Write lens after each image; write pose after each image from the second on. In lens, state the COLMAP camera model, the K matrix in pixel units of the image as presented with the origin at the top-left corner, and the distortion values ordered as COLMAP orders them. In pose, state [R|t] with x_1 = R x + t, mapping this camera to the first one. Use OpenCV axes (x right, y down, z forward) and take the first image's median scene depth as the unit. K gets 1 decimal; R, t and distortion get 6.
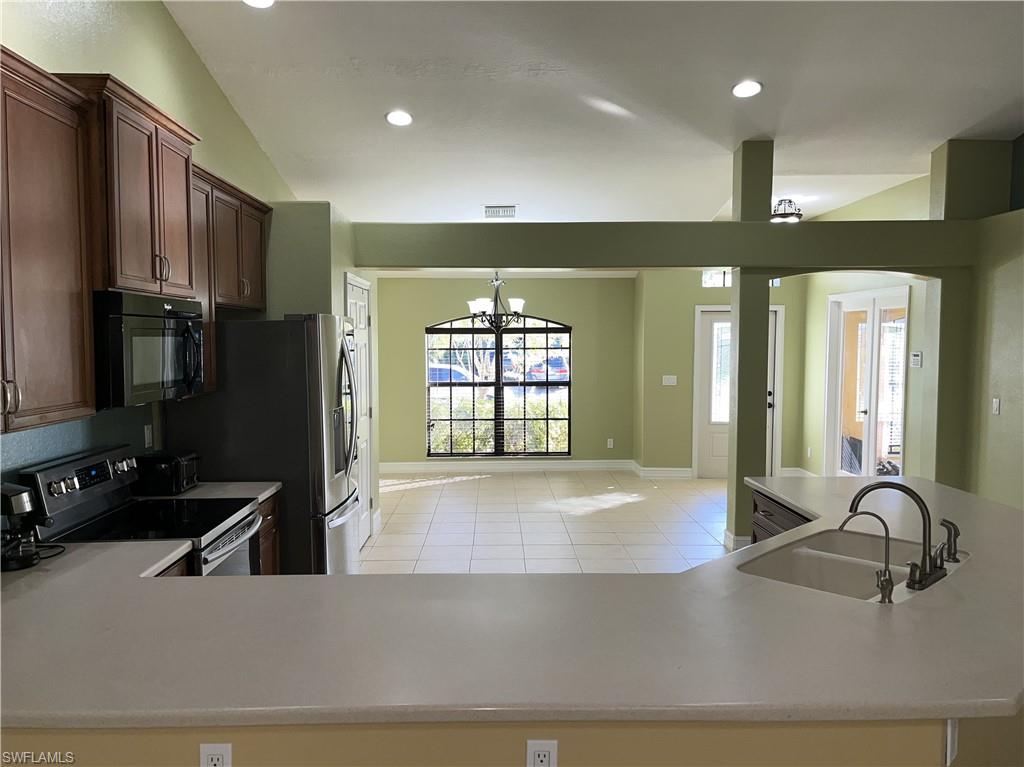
lens RADIAL K [[780.4, 0, 512.5], [0, 780.4, 387.4], [0, 0, 1]] dist [0.068209, -0.100070]
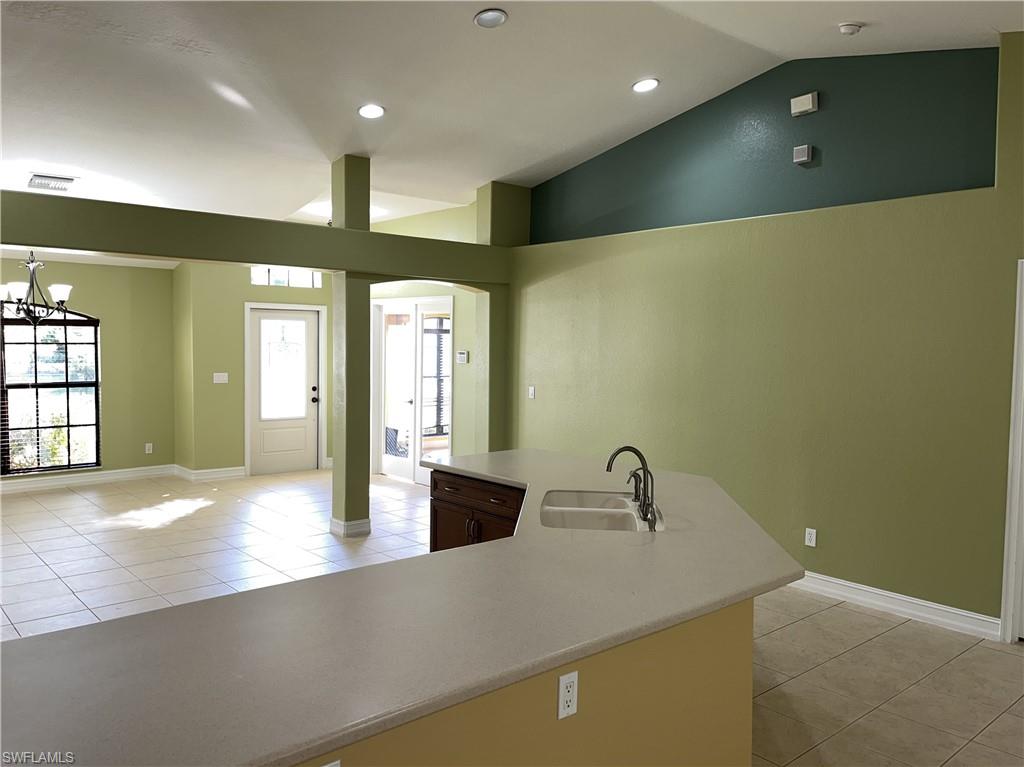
lens RADIAL K [[784.4, 0, 517.2], [0, 784.4, 387.2], [0, 0, 1]] dist [0.058896, -0.062819]
pose [[0.760685, -0.026921, 0.648563, -0.180022], [0.024495, 0.999618, 0.012763, -0.001385], [-0.648659, 0.006178, 0.761054, 0.019399]]
